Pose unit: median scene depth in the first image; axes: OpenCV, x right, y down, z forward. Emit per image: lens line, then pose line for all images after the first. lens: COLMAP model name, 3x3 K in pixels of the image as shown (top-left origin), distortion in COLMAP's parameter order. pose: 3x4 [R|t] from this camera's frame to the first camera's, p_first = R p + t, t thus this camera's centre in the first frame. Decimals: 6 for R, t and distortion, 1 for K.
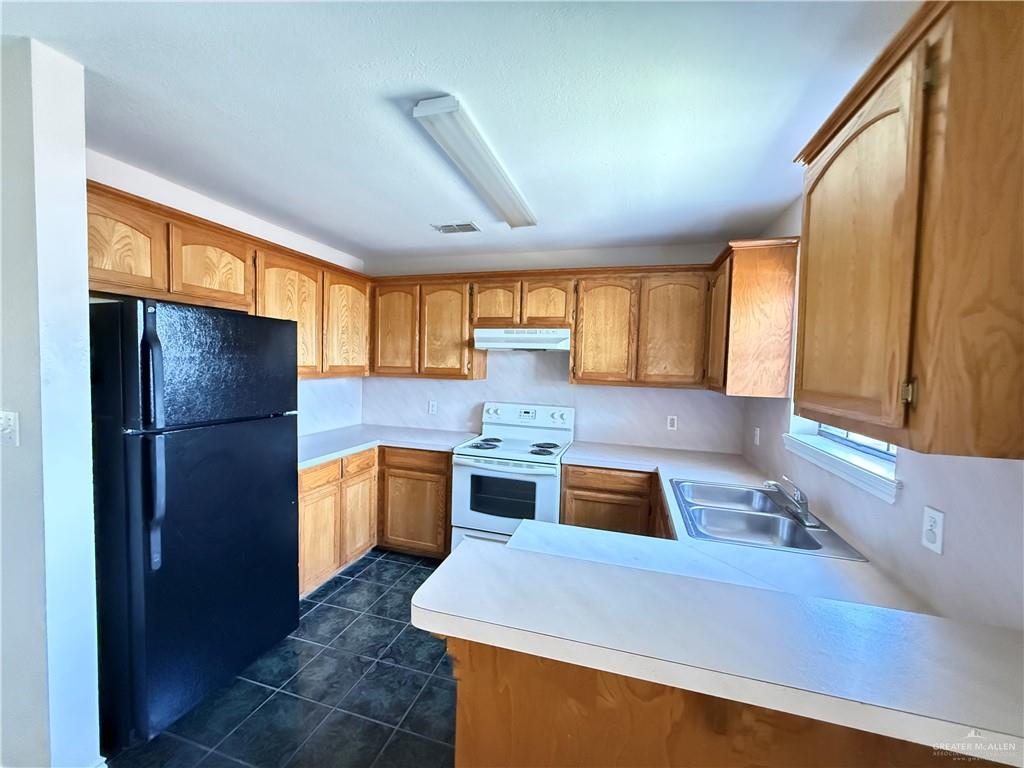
lens RADIAL K [[409.2, 0, 512.0], [0, 409.2, 384.0], [0, 0, 1]] dist [0.000217, 0.000106]
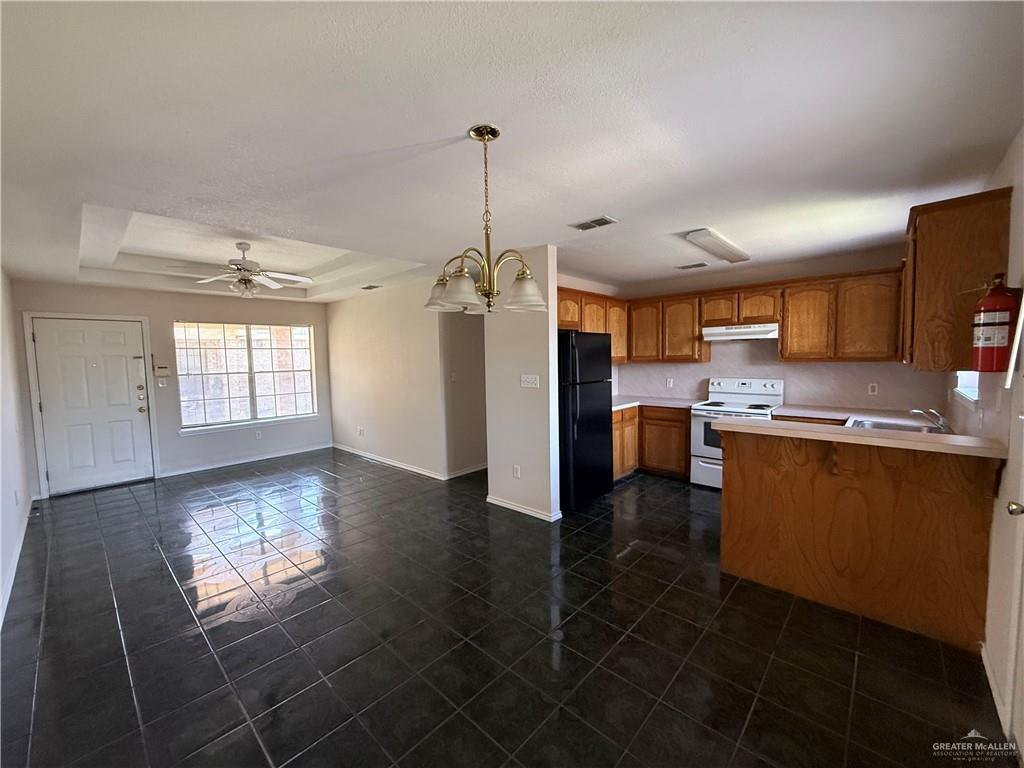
lens RADIAL K [[409.2, 0, 512.0], [0, 409.2, 384.0], [0, 0, 1]] dist [0.000217, 0.000106]
pose [[0.894650, -0.016307, -0.446471, -0.054054], [0.023127, 0.999684, 0.009829, 0.041261], [0.446169, -0.019119, 0.894744, -0.689672]]
